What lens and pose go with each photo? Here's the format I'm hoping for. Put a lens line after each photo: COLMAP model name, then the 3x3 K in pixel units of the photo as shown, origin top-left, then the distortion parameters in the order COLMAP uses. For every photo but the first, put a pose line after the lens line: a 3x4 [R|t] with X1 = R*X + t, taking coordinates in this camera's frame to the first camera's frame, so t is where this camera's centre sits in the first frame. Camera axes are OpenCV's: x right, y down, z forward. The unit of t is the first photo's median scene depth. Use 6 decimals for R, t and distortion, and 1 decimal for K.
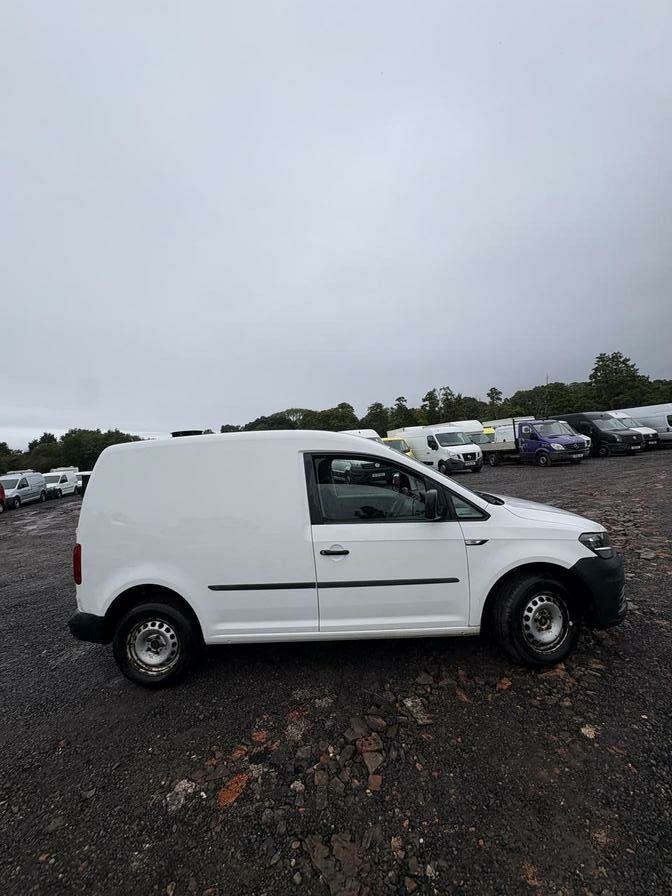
lens RADIAL K [[351.3, 0, 332.8], [0, 351.3, 447.1], [0, 0, 1]] dist [0.001902, 0.000036]
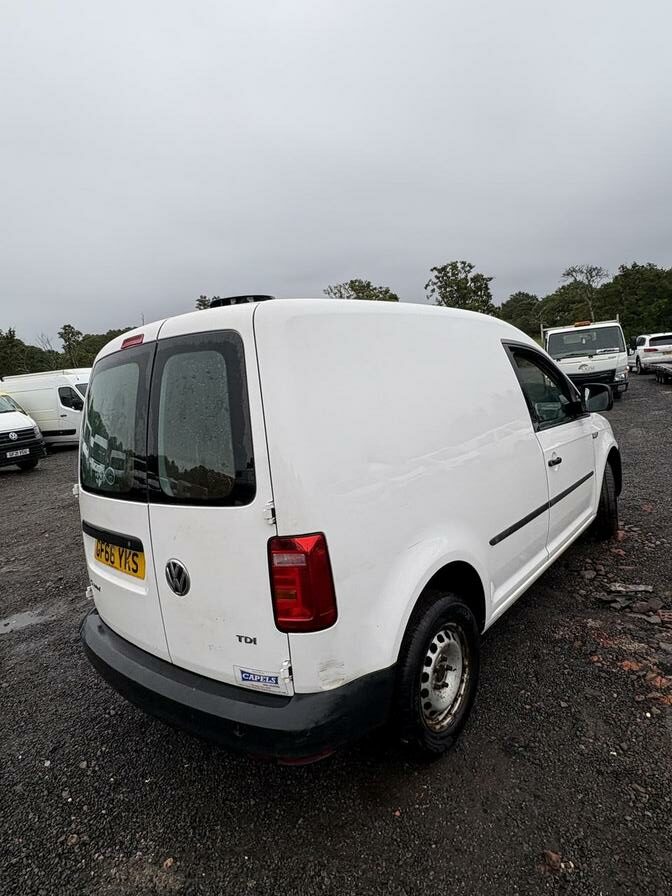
lens RADIAL K [[510.7, 0, 333.2], [0, 510.7, 444.8], [0, 0, 1]] dist [-0.000866, -0.000674]
pose [[0.596242, -0.087729, 0.797997, -0.164818], [0.043246, 0.996078, 0.077193, 0.018989], [-0.801639, -0.011516, 0.597698, 0.090998]]
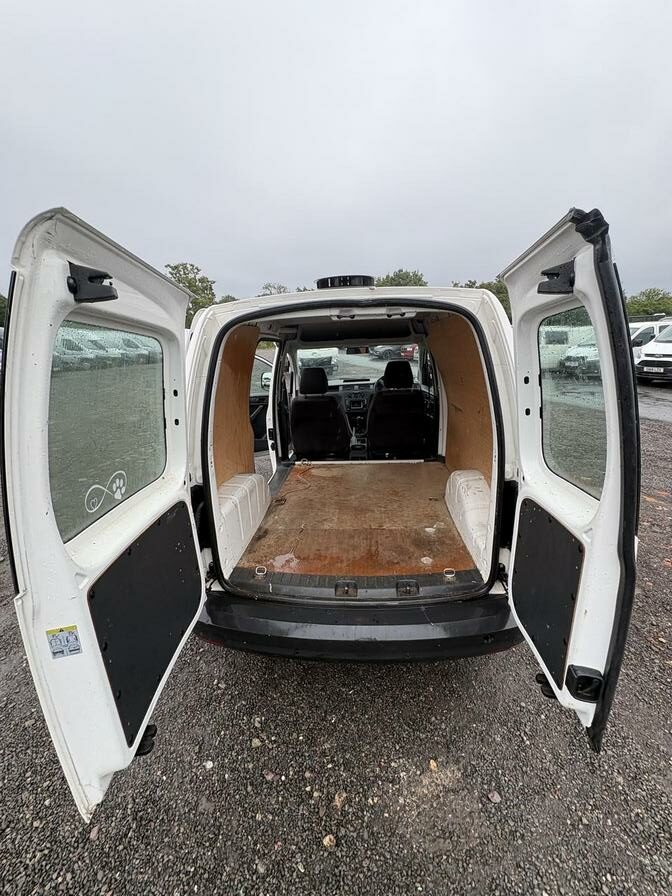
lens RADIAL K [[358.1, 0, 333.5], [0, 358.1, 446.4], [0, 0, 1]] dist [0.000960, -0.000588]
pose [[0.015810, -0.208931, 0.977803, -0.177298], [0.015149, 0.977863, 0.208699, 0.015996], [-0.999760, 0.011513, 0.018625, 0.185616]]
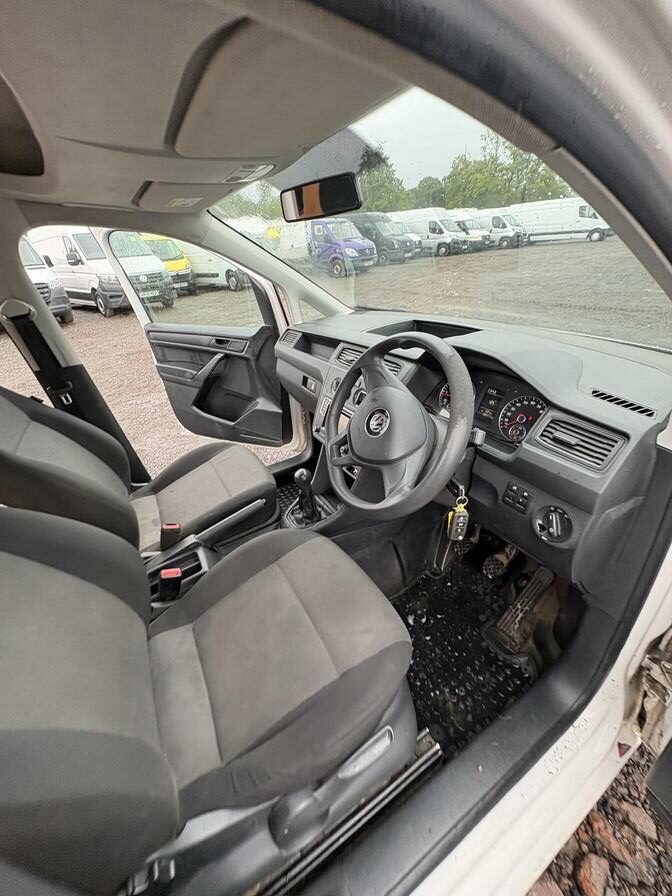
lens RADIAL K [[356.2, 0, 336.0], [0, 356.2, 448.0], [0, 0, 1]] dist [-0.000183, -0.000336]
pose [[0.824254, -0.262191, 0.501858, 0.004154], [-0.005151, 0.882821, 0.469681, 0.012046], [-0.566196, -0.389722, 0.726319, 0.131117]]
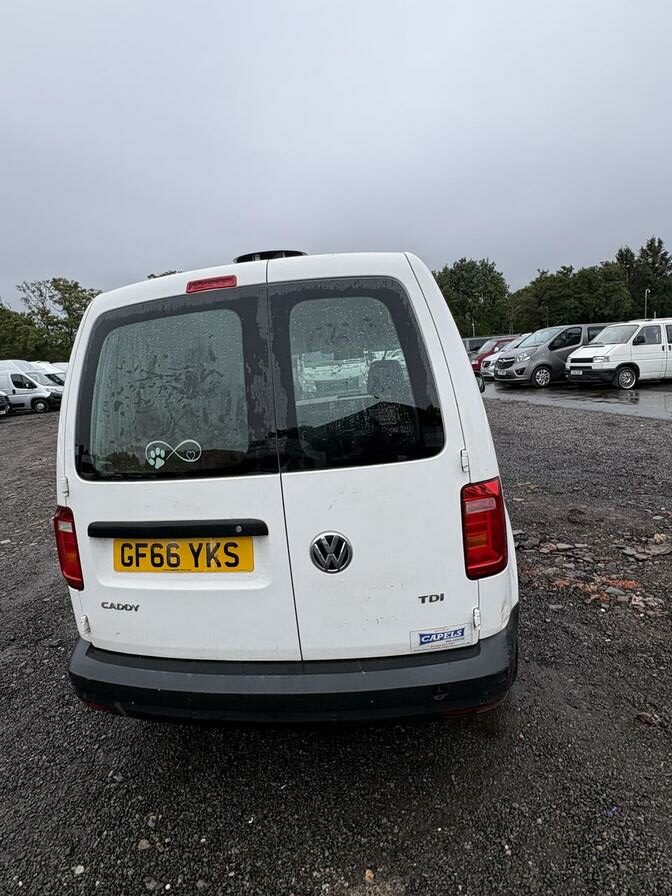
lens RADIAL K [[513.5, 0, 333.2], [0, 513.5, 446.9], [0, 0, 1]] dist [0.002050, 0.001553]
pose [[0.101655, -0.090565, 0.990689, -0.189813], [0.062176, 0.994479, 0.084532, 0.025396], [-0.992875, 0.053003, 0.106725, 0.160381]]
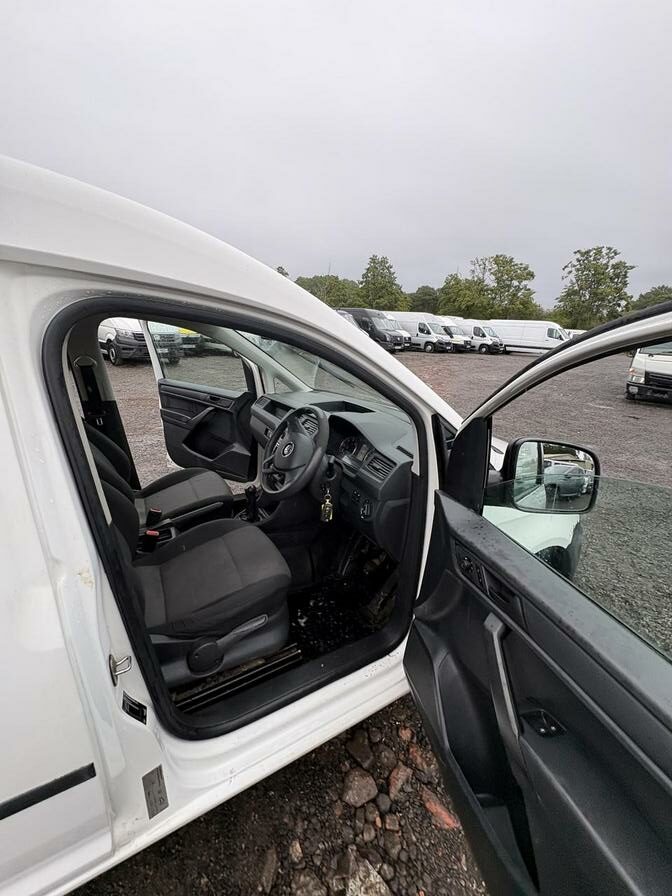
lens RADIAL K [[358.1, 0, 333.5], [0, 358.1, 446.4], [0, 0, 1]] dist [0.000960, -0.000588]
pose [[0.822345, -0.053272, 0.566490, -0.005070], [-0.132727, 0.950182, 0.282026, 0.005735], [-0.553293, -0.307111, 0.774306, 0.097656]]
